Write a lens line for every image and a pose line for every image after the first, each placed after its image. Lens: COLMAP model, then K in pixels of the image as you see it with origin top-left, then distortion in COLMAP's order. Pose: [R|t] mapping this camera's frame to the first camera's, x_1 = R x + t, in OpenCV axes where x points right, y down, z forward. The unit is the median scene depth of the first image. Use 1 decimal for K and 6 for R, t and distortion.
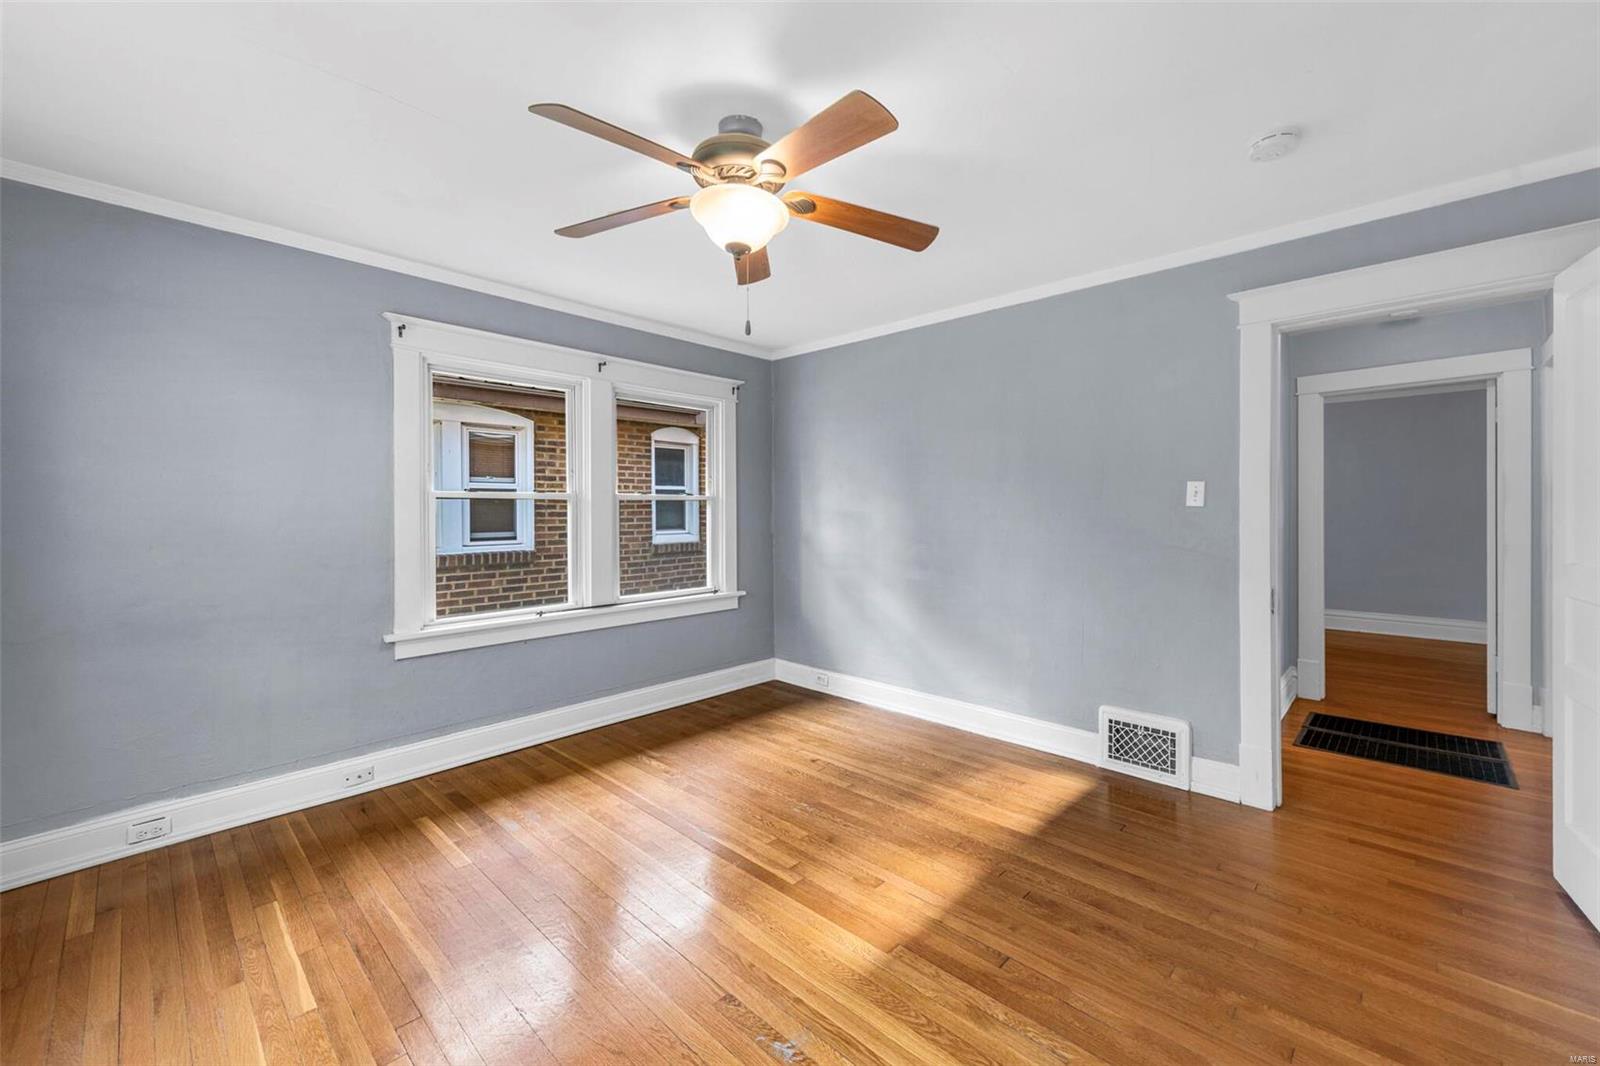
lens RADIAL K [[639.3, 0, 798.1], [0, 639.3, 519.4], [0, 0, 1]] dist [0.021816, -0.006571]
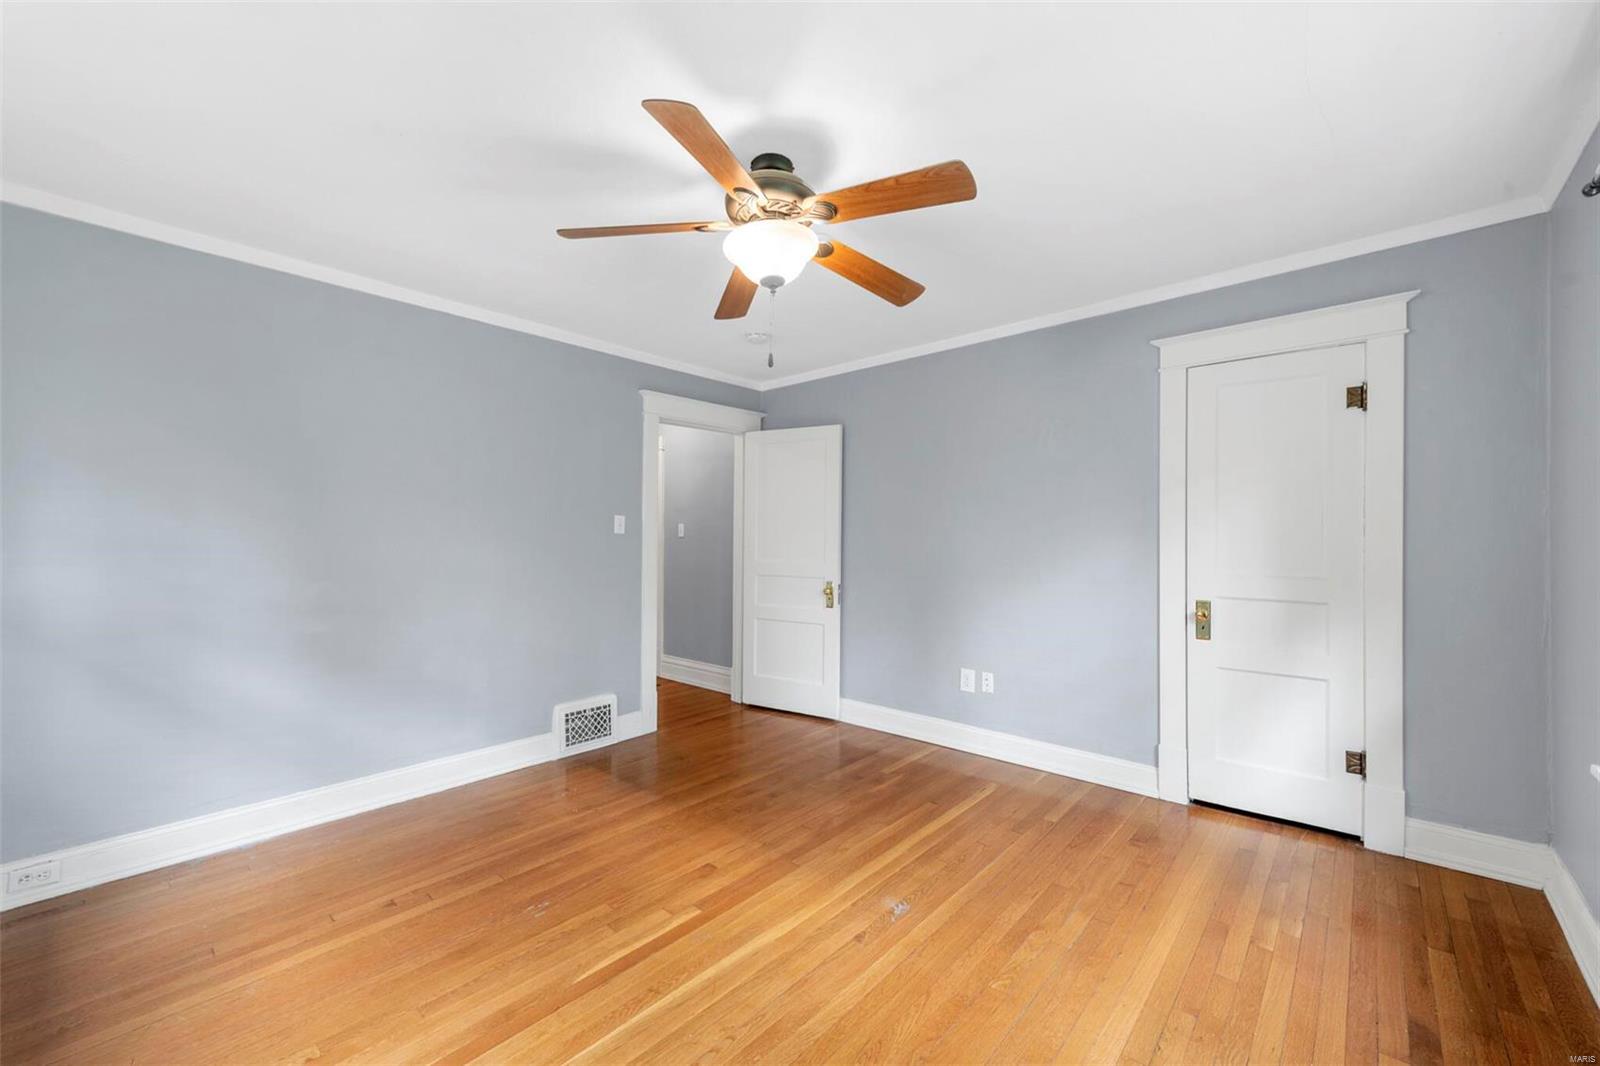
lens RADIAL K [[628.5, 0, 802.1], [0, 628.5, 534.7], [0, 0, 1]] dist [0.012576, -0.000725]
pose [[-0.030762, 0.007516, 0.999498, -0.709172], [0.016667, 0.999837, -0.007006, -0.001664], [-0.999388, 0.016443, -0.030882, 0.622520]]
